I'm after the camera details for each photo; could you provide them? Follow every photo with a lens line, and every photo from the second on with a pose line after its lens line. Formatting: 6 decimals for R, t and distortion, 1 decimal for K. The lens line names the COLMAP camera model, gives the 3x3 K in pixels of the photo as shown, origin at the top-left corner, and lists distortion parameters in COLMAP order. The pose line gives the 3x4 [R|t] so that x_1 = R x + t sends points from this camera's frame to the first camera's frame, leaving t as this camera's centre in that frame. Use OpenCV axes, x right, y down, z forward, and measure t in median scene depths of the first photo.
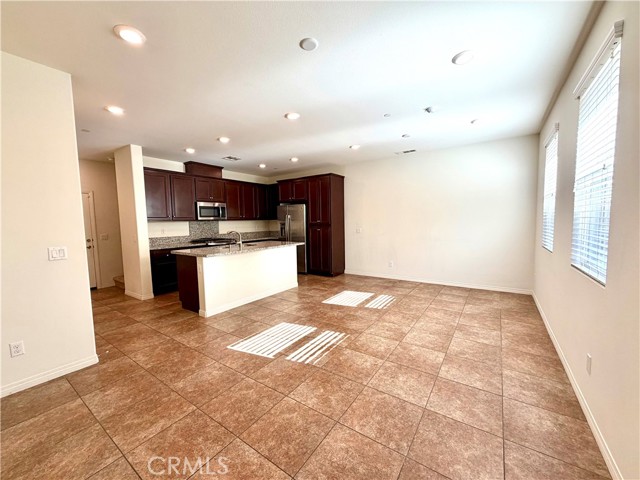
lens RADIAL K [[255.7, 0, 320.0], [0, 255.7, 240.0], [0, 0, 1]] dist [0.000625, -0.000233]
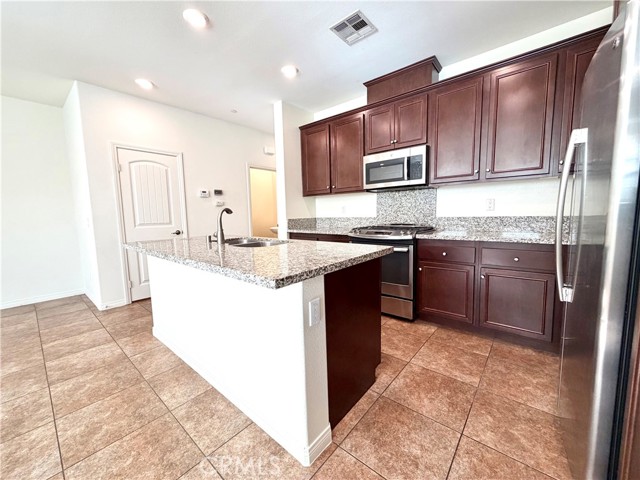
lens RADIAL K [[255.7, 0, 320.0], [0, 255.7, 240.0], [0, 0, 1]] dist [0.000625, -0.000233]
pose [[-0.113772, 0.128273, -0.985191, 0.119663], [-0.046382, 0.989863, 0.134237, -0.049734], [0.992424, 0.060968, -0.106669, 1.204187]]
